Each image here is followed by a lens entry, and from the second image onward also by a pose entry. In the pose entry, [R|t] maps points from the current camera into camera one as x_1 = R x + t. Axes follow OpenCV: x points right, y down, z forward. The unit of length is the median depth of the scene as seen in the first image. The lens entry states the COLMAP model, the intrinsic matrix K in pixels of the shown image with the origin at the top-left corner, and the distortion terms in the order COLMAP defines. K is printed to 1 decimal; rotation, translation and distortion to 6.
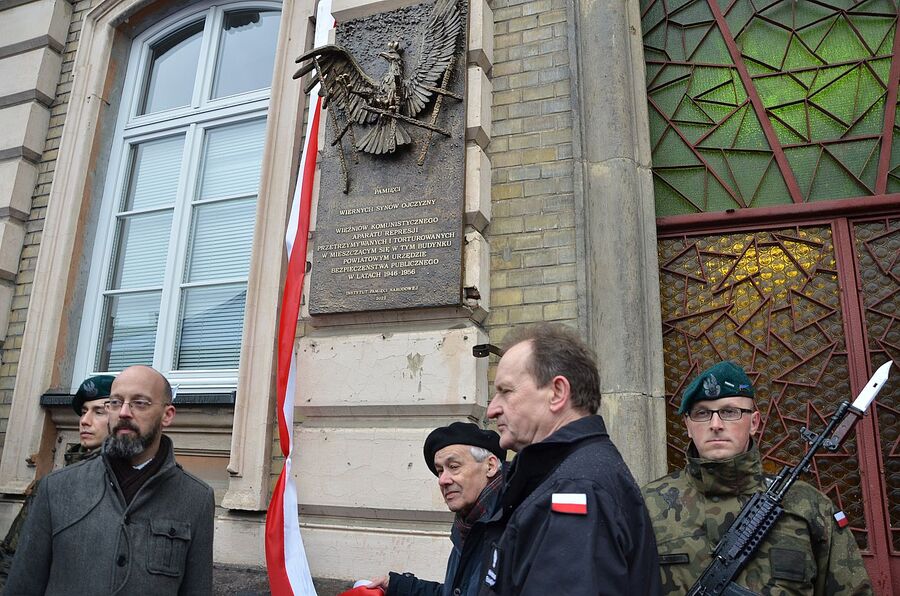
lens RADIAL K [[702.3, 0, 450.0], [0, 702.3, 298.0], [0, 0, 1]] dist [-0.174615, 0.141800]
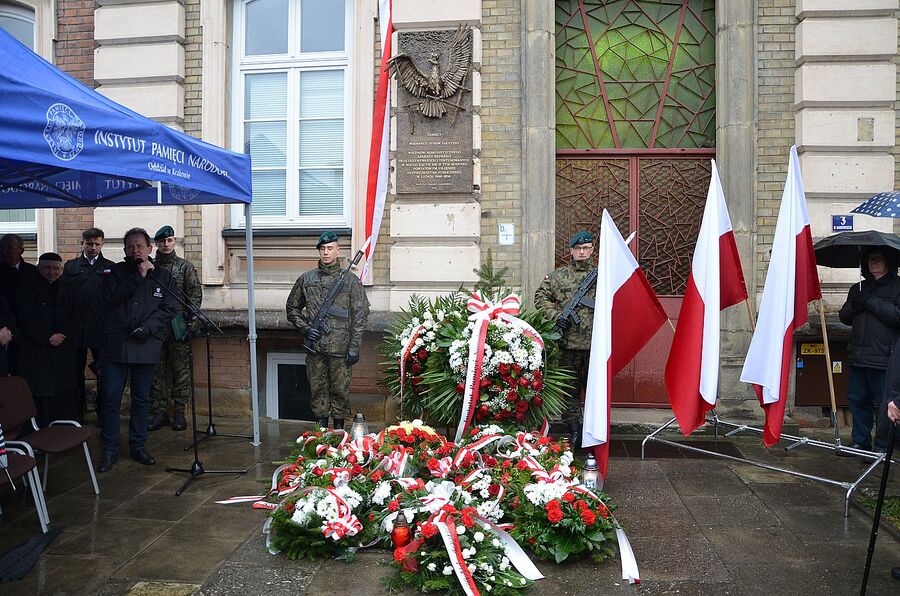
lens RADIAL K [[702.3, 0, 450.0], [0, 702.3, 298.0], [0, 0, 1]] dist [-0.174615, 0.141800]
pose [[0.972700, -0.032275, 0.229809, -0.524496], [-0.039923, 0.952245, 0.302714, -0.312564], [-0.228605, -0.303625, 0.924960, -1.058198]]
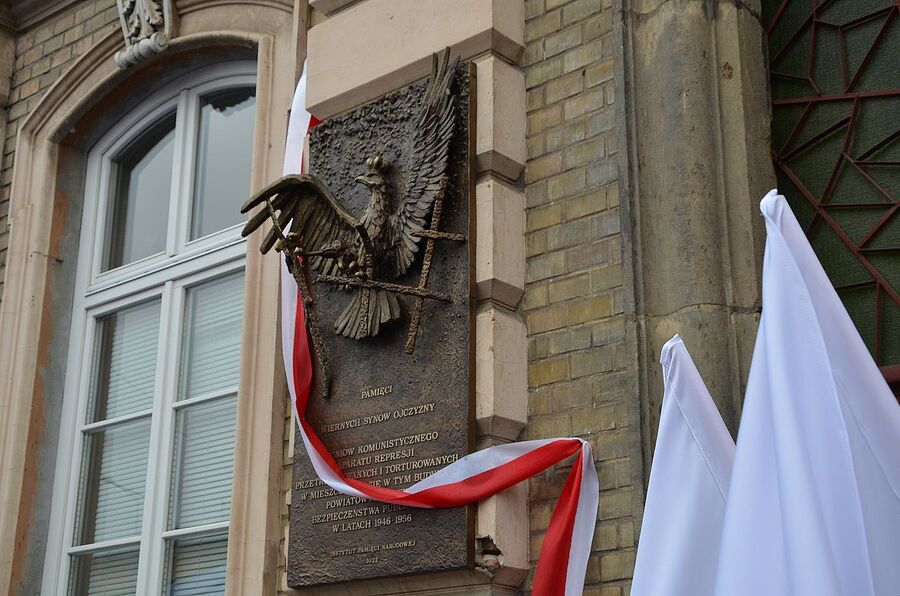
lens RADIAL K [[1352.3, 0, 450.0], [0, 1352.3, 298.0], [0, 0, 1]] dist [0.103282, 0.090142]
pose [[0.933923, -0.136909, -0.330217, 0.409021], [0.113259, 0.989488, -0.089924, -0.115397], [0.339057, 0.046583, 0.939612, -0.200810]]
